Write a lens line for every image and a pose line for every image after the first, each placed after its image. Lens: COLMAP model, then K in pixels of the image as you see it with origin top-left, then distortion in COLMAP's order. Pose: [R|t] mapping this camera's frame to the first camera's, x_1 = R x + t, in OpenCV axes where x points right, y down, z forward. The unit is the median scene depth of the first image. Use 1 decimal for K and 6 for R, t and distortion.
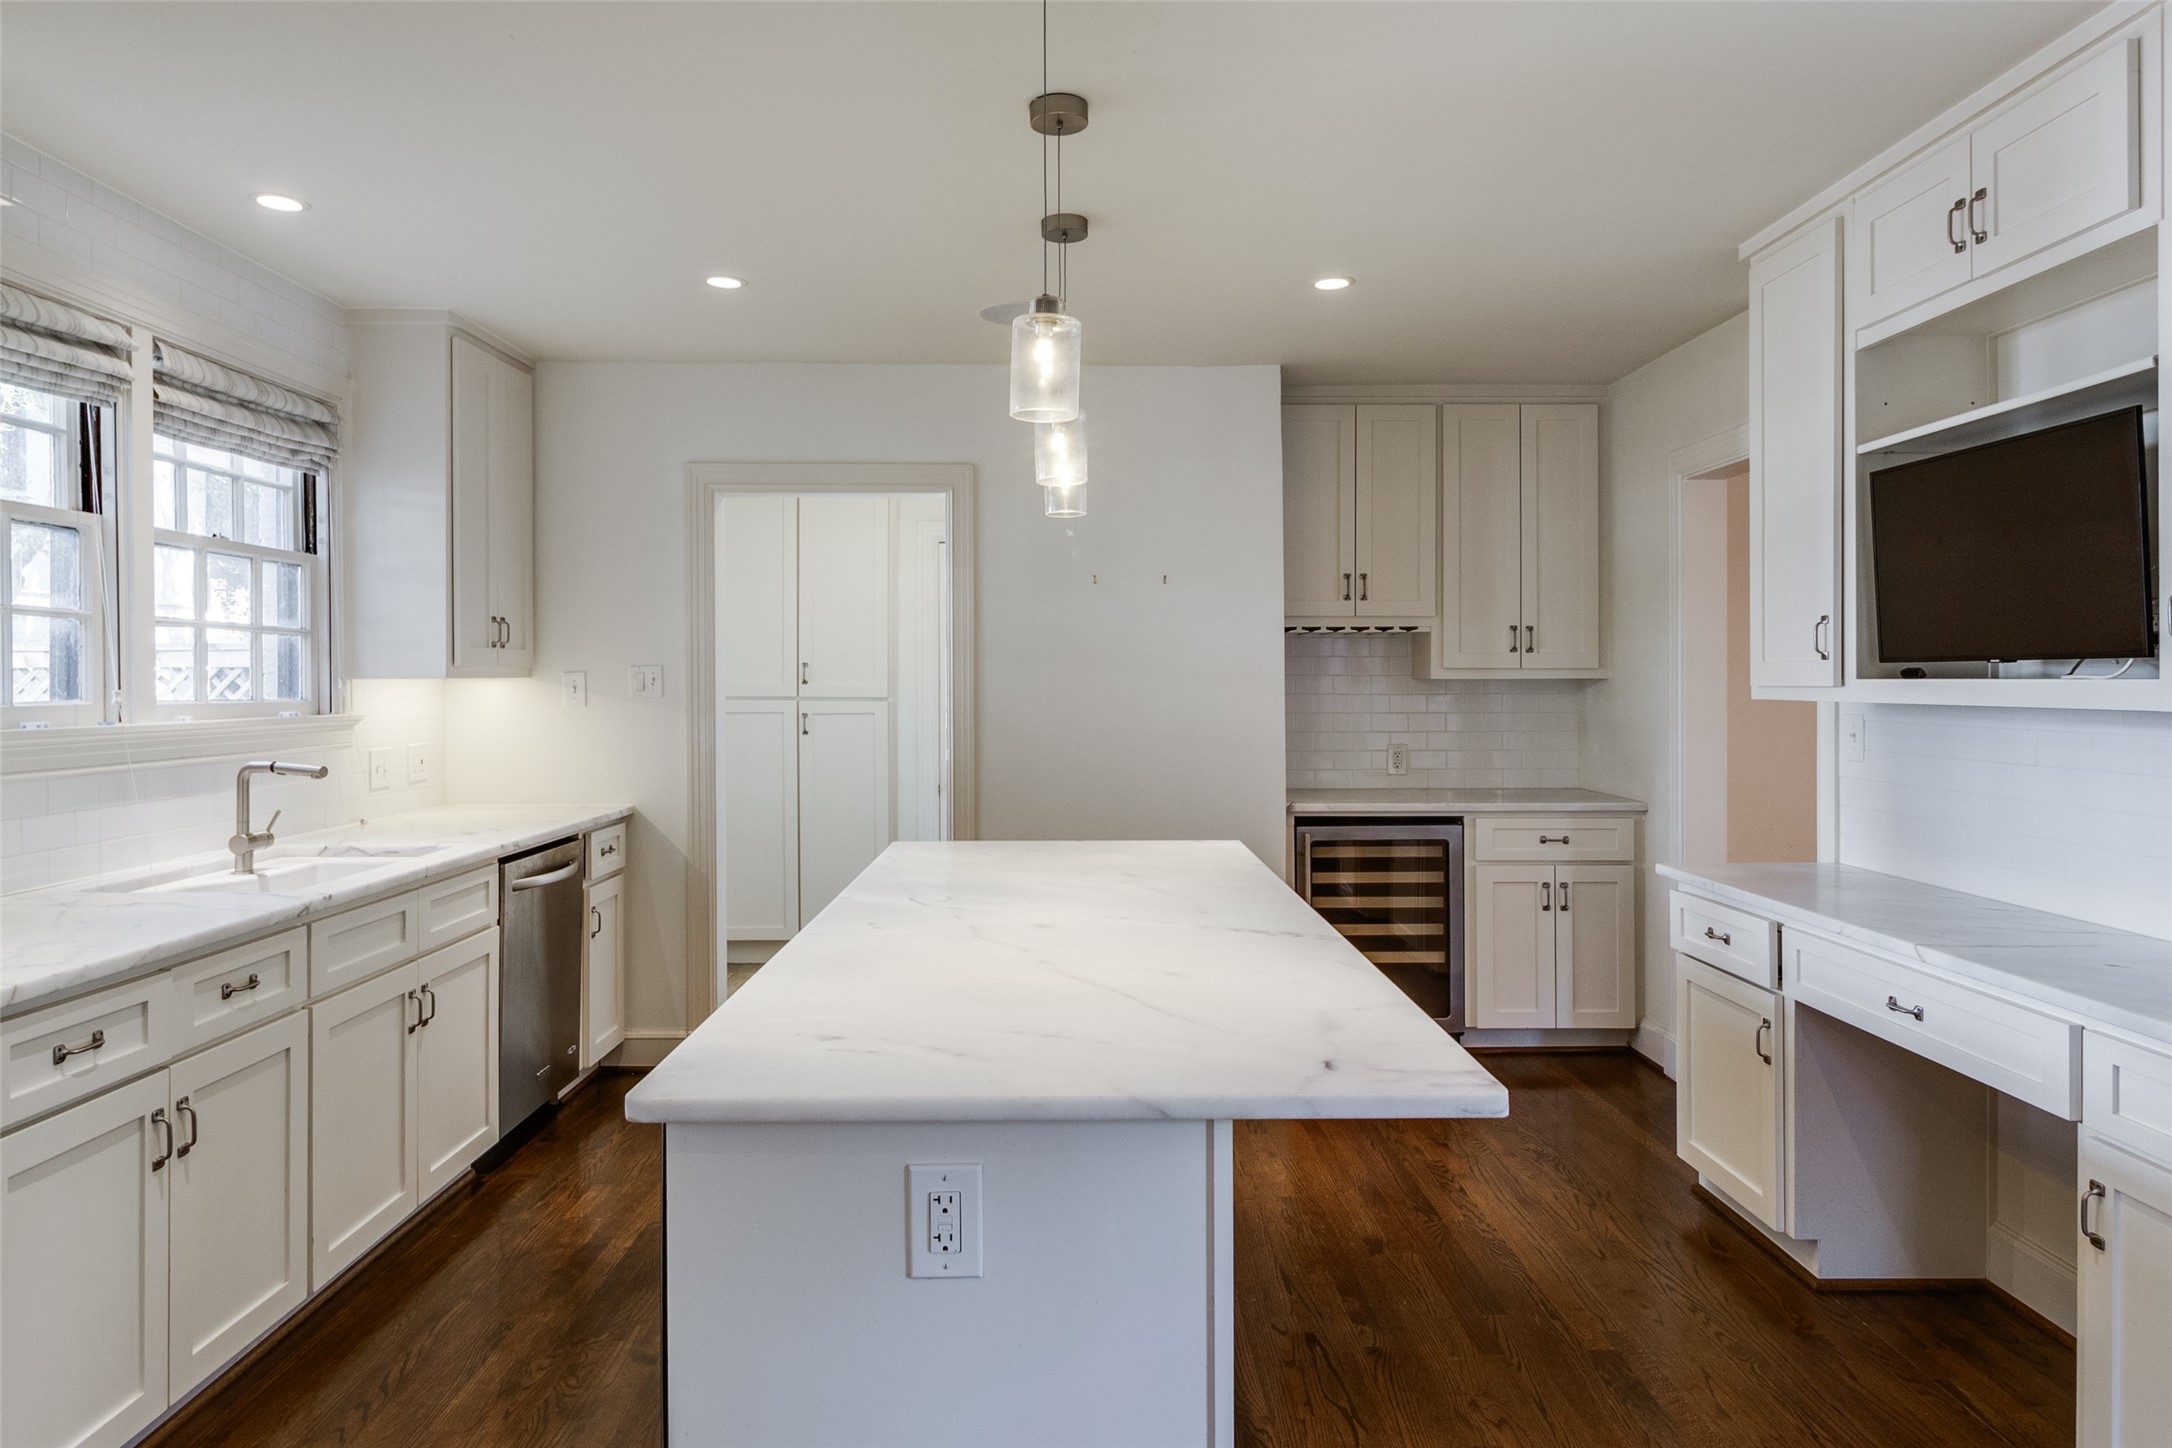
lens RADIAL K [[1323.6, 0, 1087.6], [0, 1323.6, 682.0], [0, 0, 1]] dist [0.001415, -0.001689]
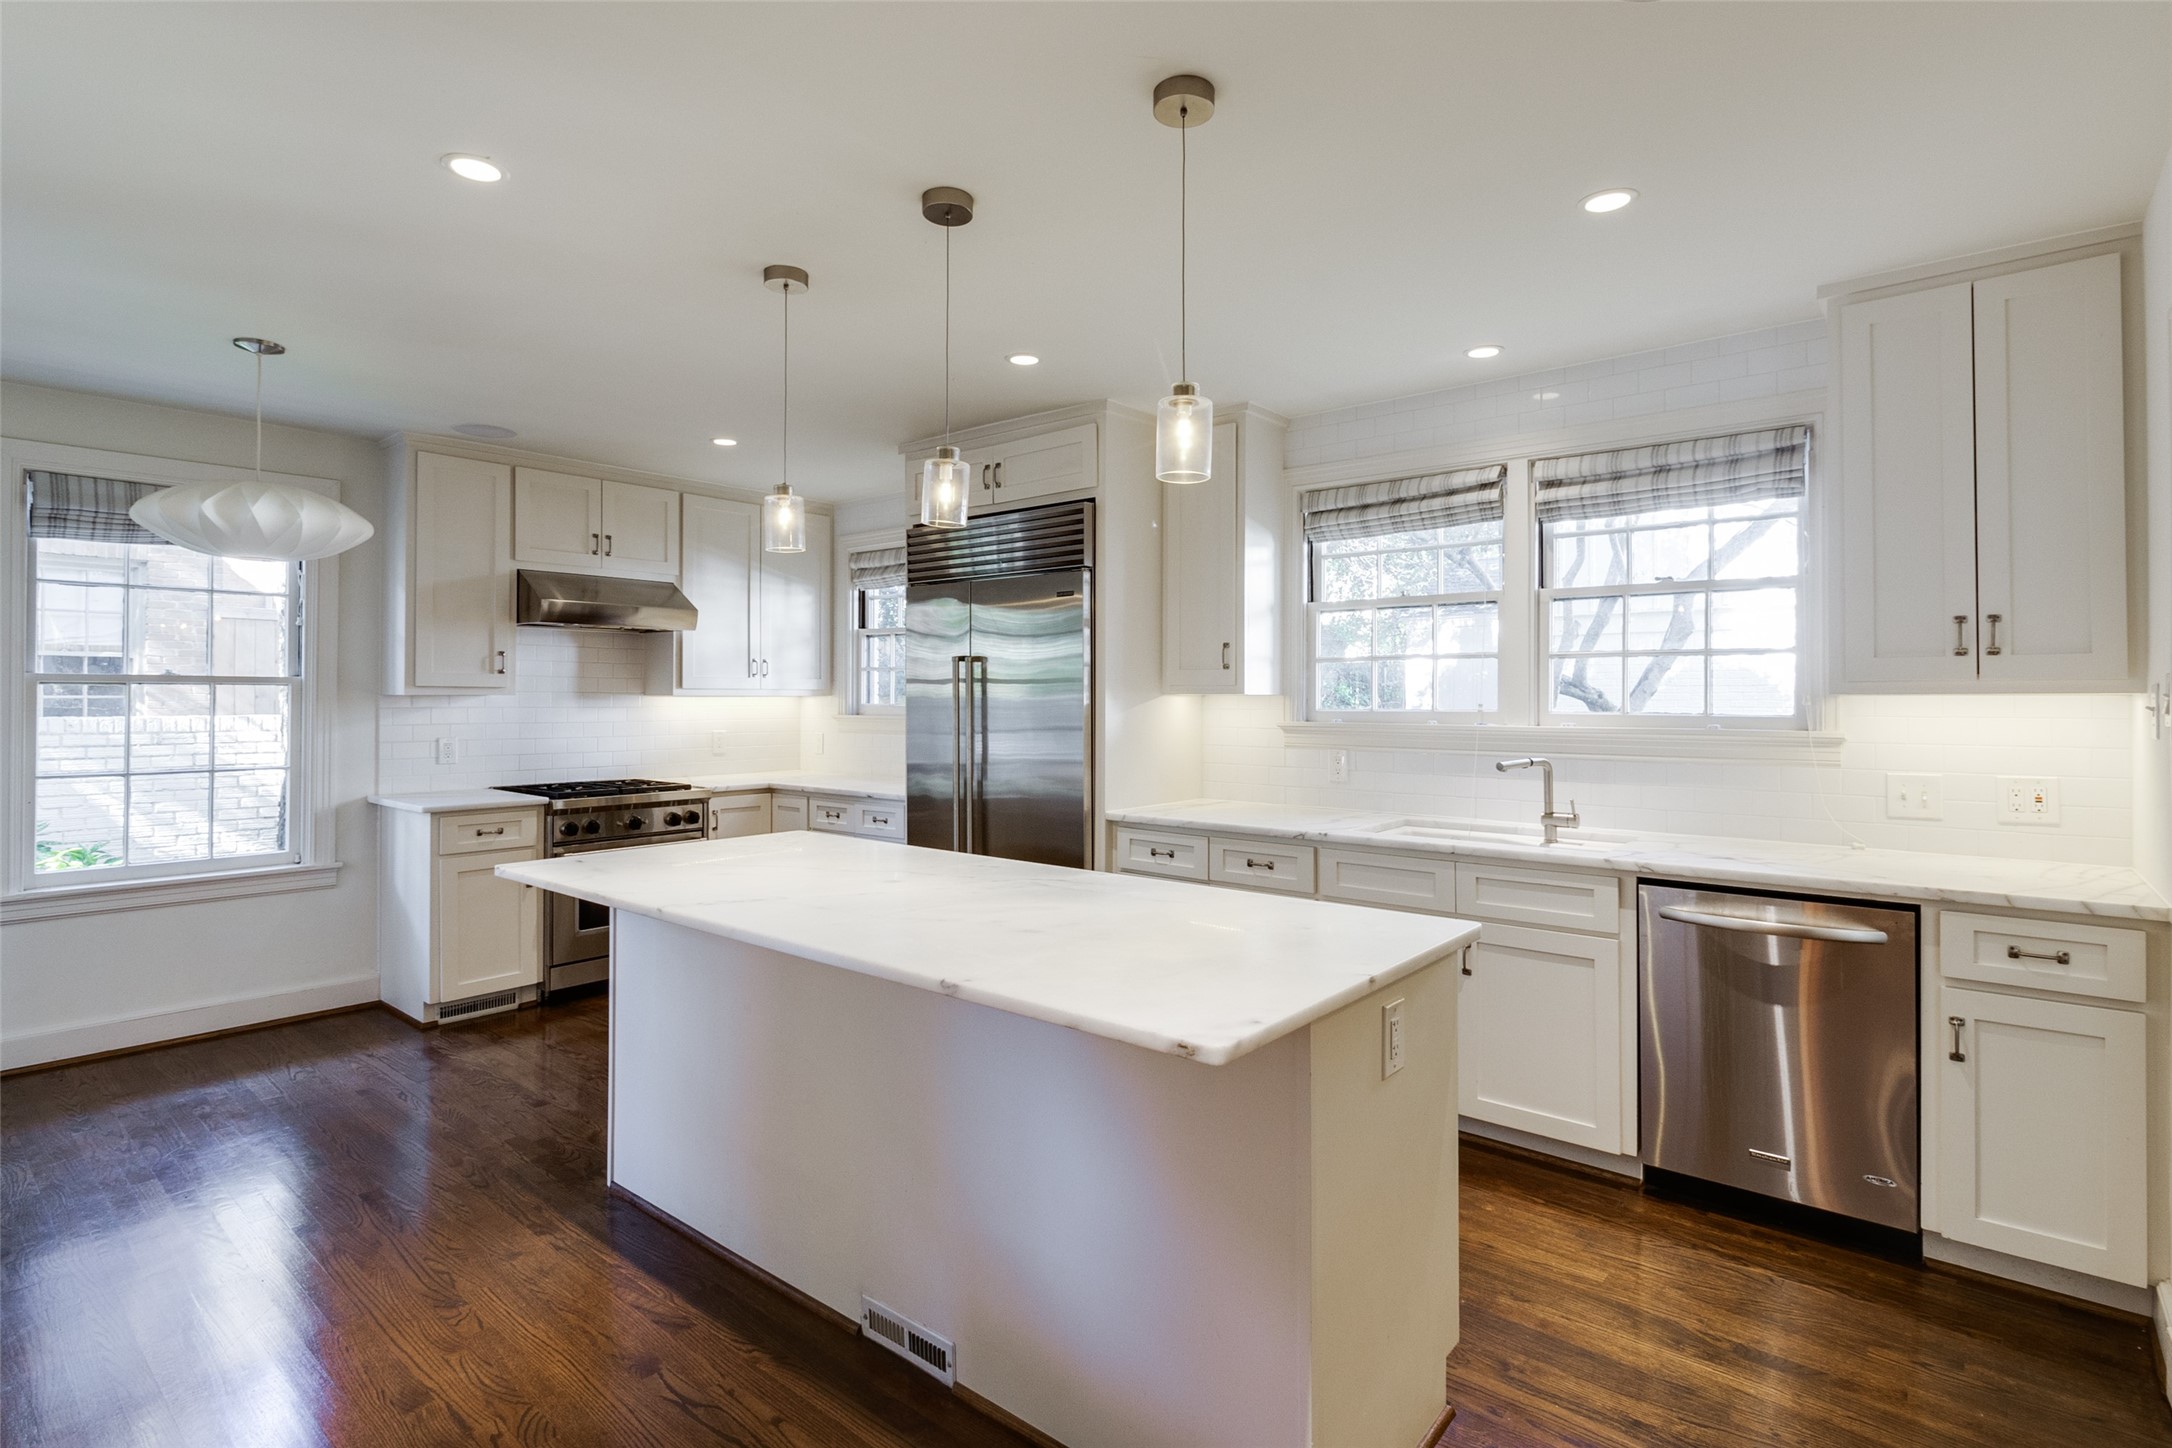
lens RADIAL K [[1069.1, 0, 1096.2], [0, 1069.1, 682.3], [0, 0, 1]] dist [-0.001878, -0.002601]
pose [[-0.649761, -0.011261, -0.760055, 0.429685], [-0.002527, 0.999917, -0.012654, -0.000909], [0.760134, -0.006302, -0.649736, 1.219048]]
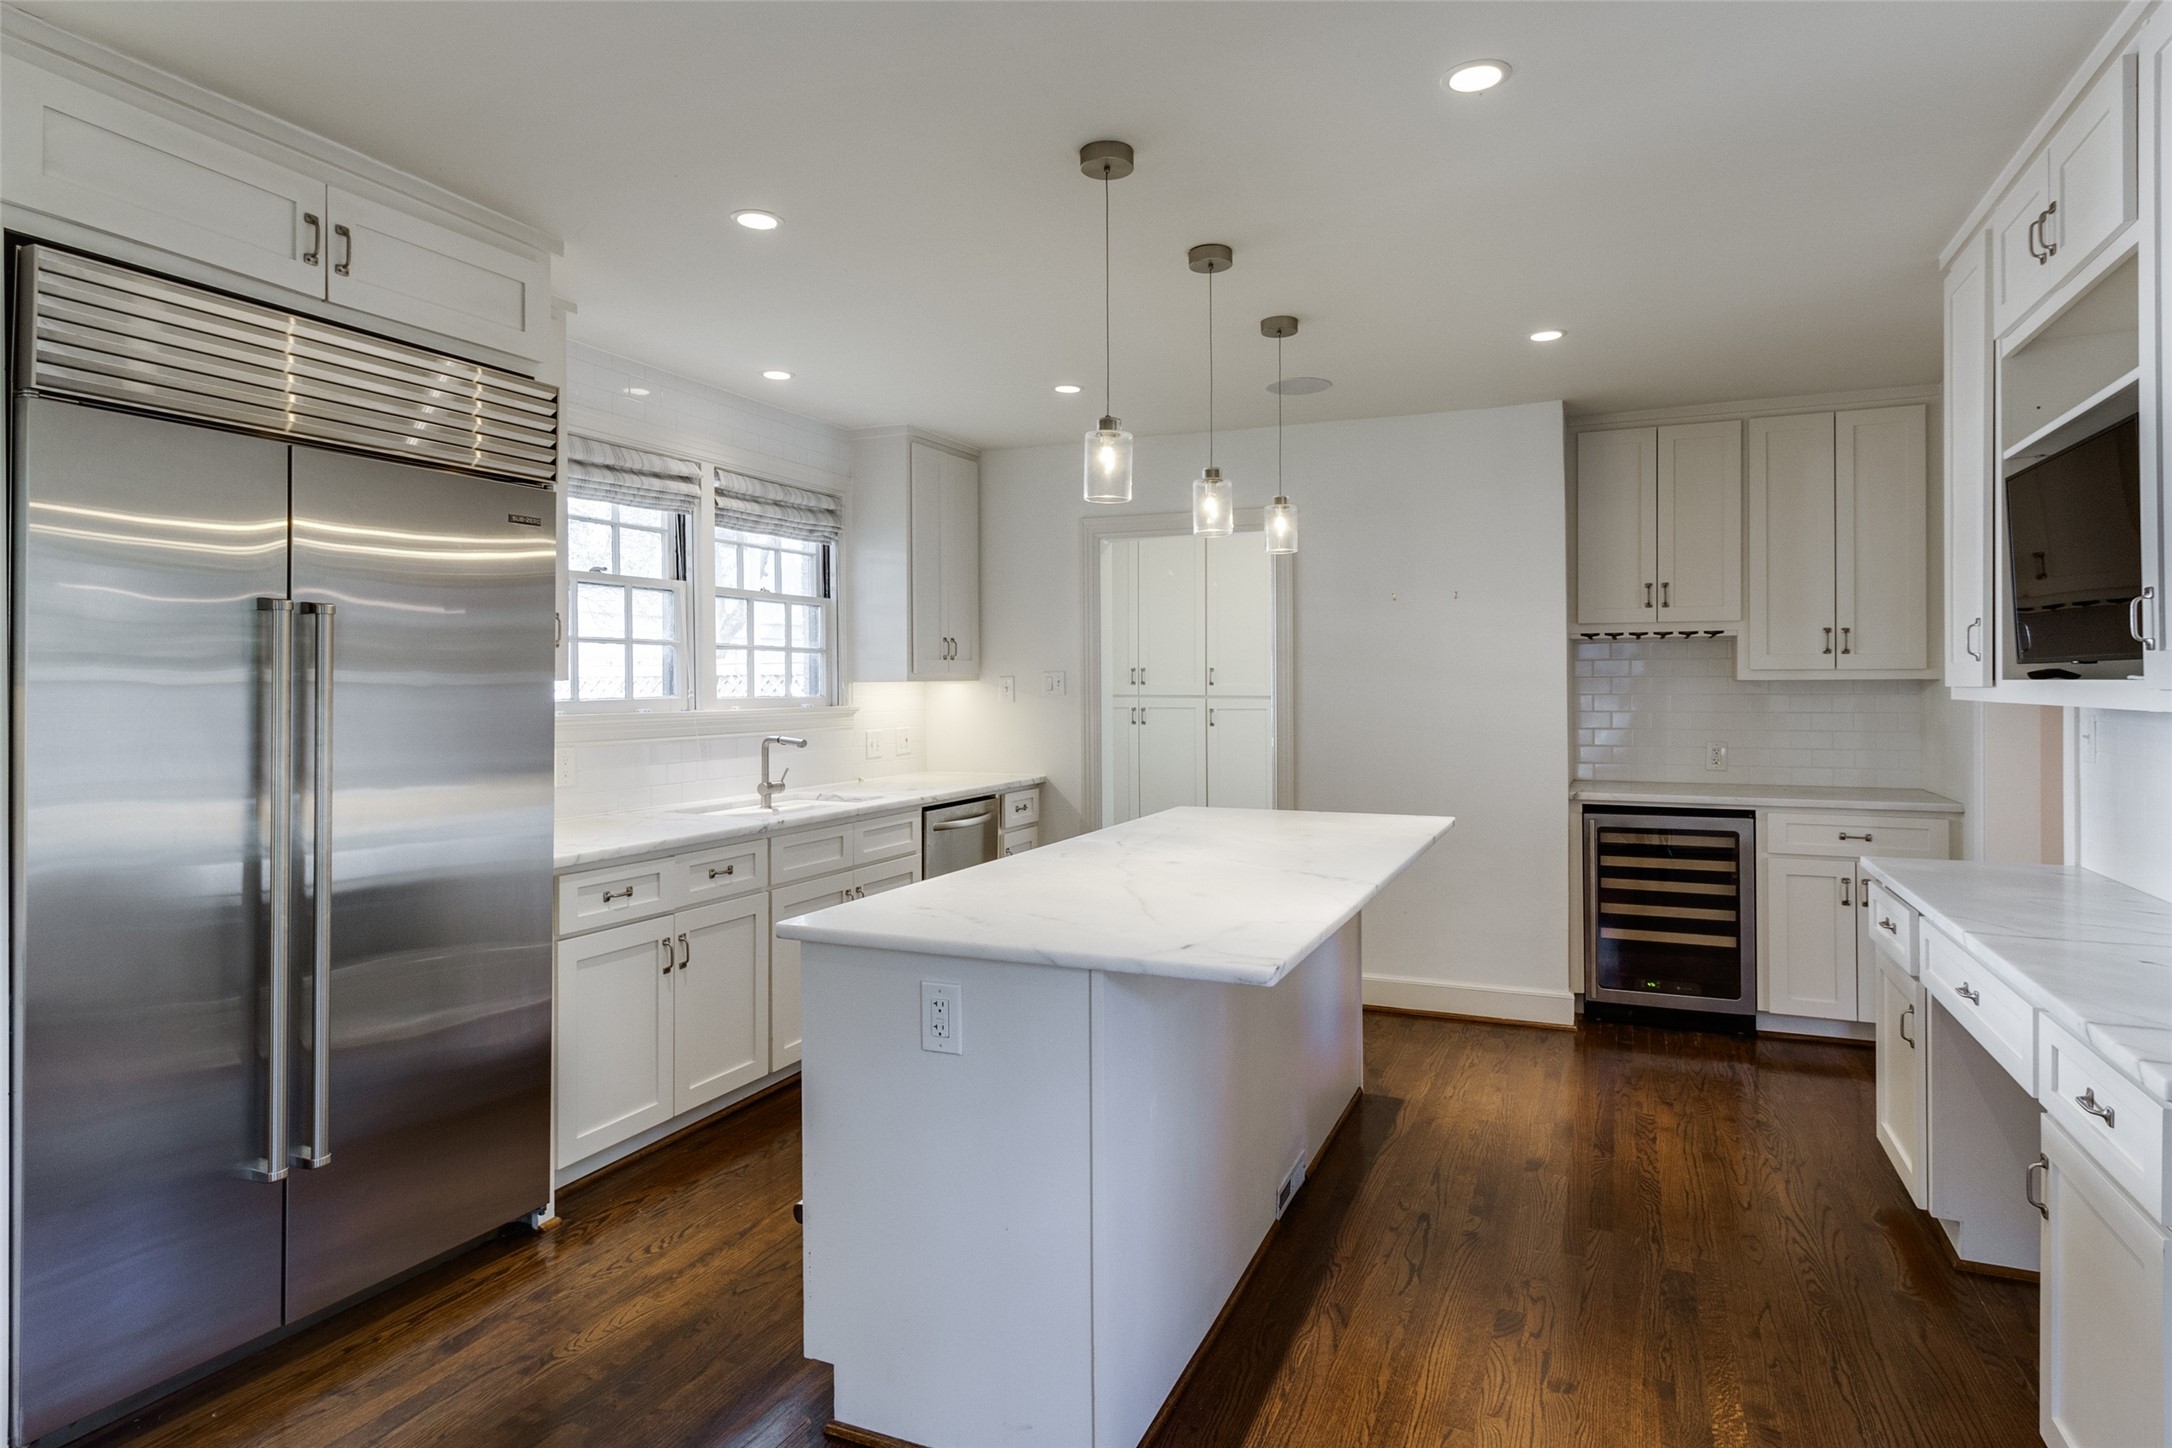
lens RADIAL K [[1186.0, 0, 1112.4], [0, 1186.0, 684.2], [0, 0, 1]] dist [0.001696, -0.000025]
pose [[0.915155, -0.001334, -0.403100, 0.265296], [0.001670, 0.999998, 0.000483, -0.000457], [0.403098, -0.001116, 0.915156, -0.096375]]
